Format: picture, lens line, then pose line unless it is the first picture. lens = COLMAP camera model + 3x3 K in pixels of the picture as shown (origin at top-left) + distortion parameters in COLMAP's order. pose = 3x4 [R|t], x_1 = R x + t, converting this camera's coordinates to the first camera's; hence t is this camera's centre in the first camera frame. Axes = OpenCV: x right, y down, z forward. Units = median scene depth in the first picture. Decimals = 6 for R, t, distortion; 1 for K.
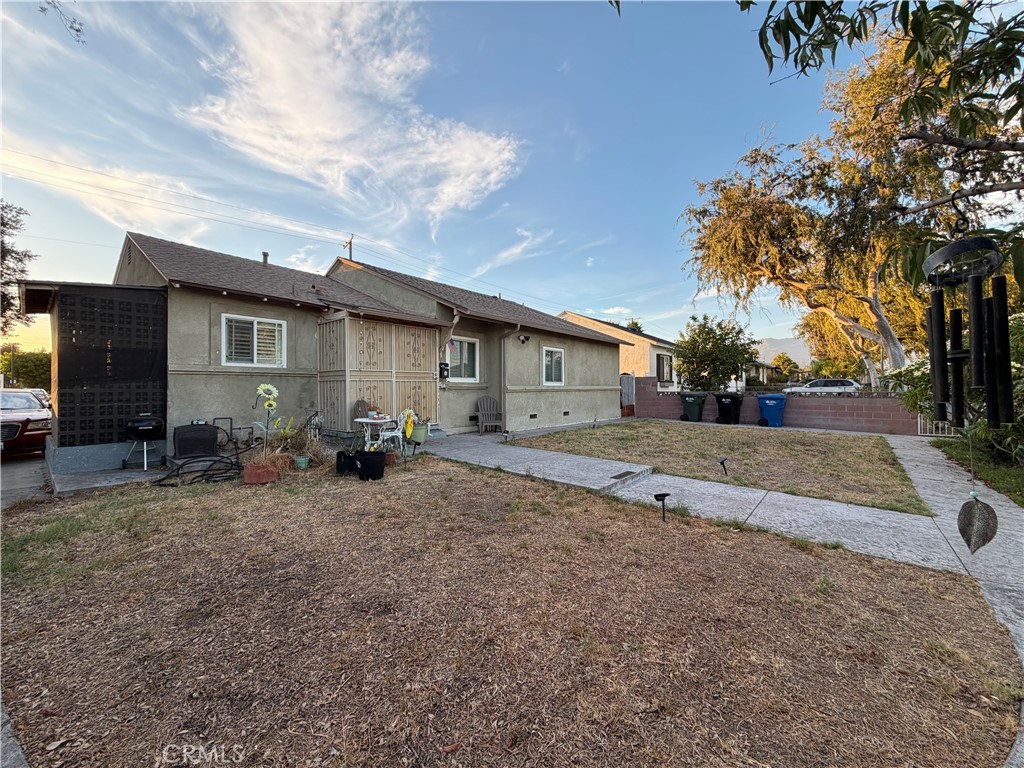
lens RADIAL K [[412.7, 0, 513.0], [0, 412.7, 381.0], [0, 0, 1]] dist [-0.003505, 0.000033]
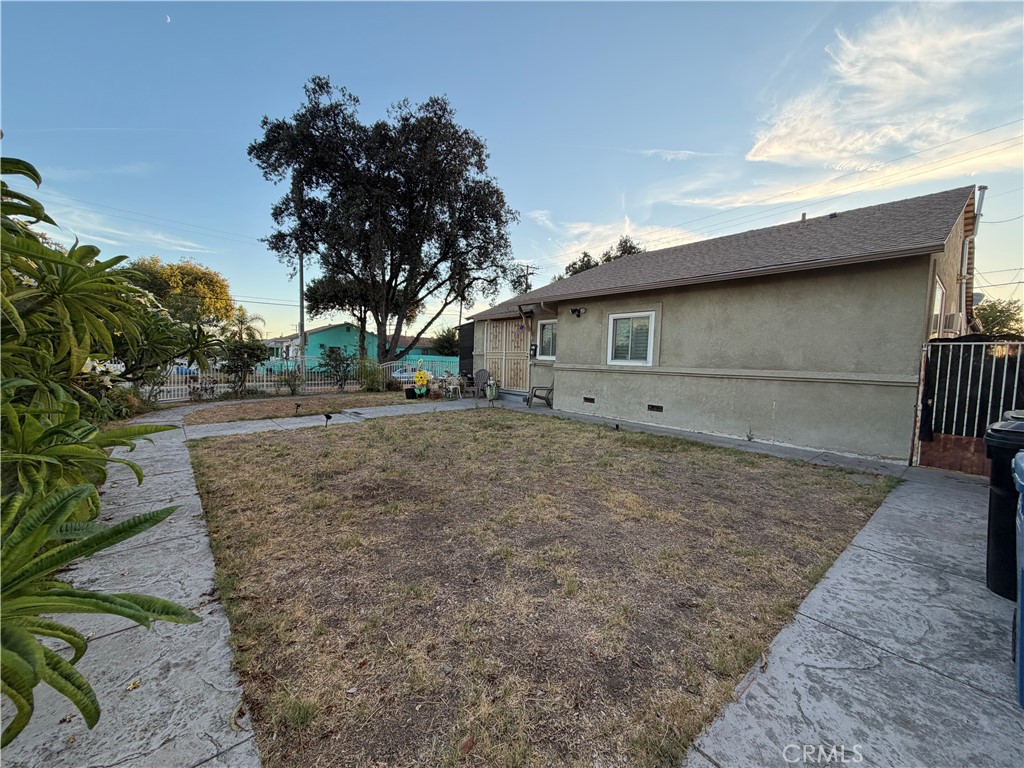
lens RADIAL K [[412.7, 0, 502.6], [0, 412.7, 382.0], [0, 0, 1]] dist [-0.003505, 0.000033]
pose [[-0.213000, 0.035310, -0.976414, 1.035216], [-0.026005, 0.998788, 0.041792, 0.019101], [0.976706, 0.034294, -0.211824, 1.124292]]
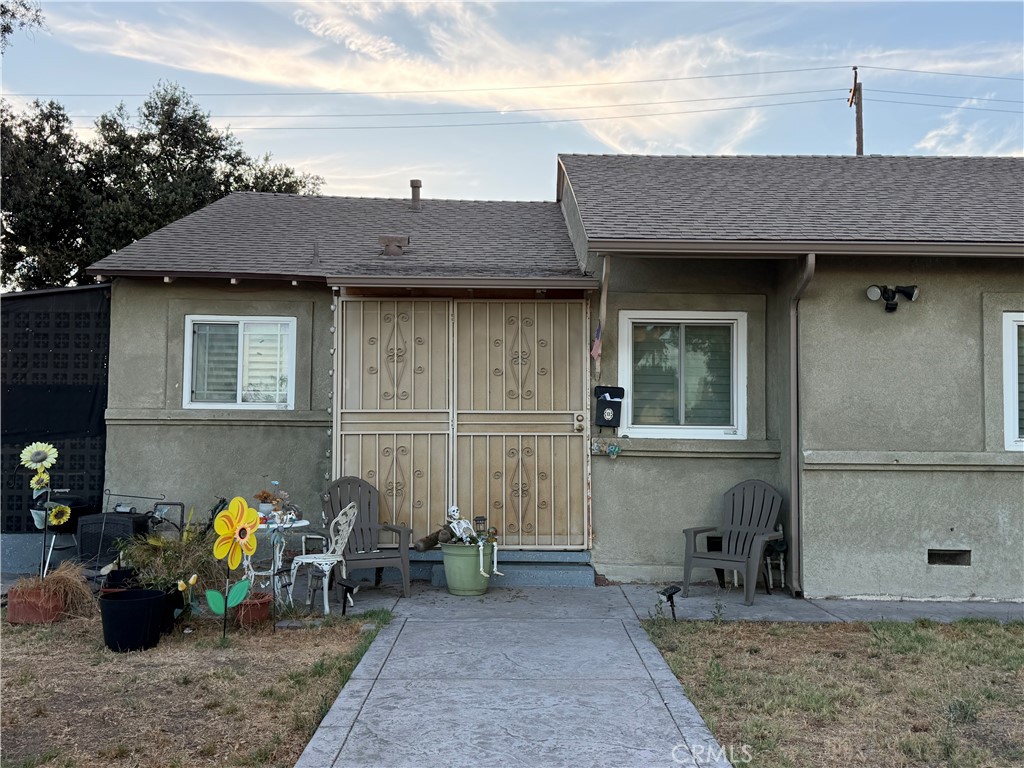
lens RADIAL K [[1039.1, 0, 512.9], [0, 1039.1, 391.6], [0, 0, 1]] dist [0.073481, 0.000000]
pose [[0.638457, -0.034384, -0.768889, 0.482367], [0.001303, 0.999048, -0.043595, 0.001514], [0.769656, 0.026832, 0.637894, 0.315974]]
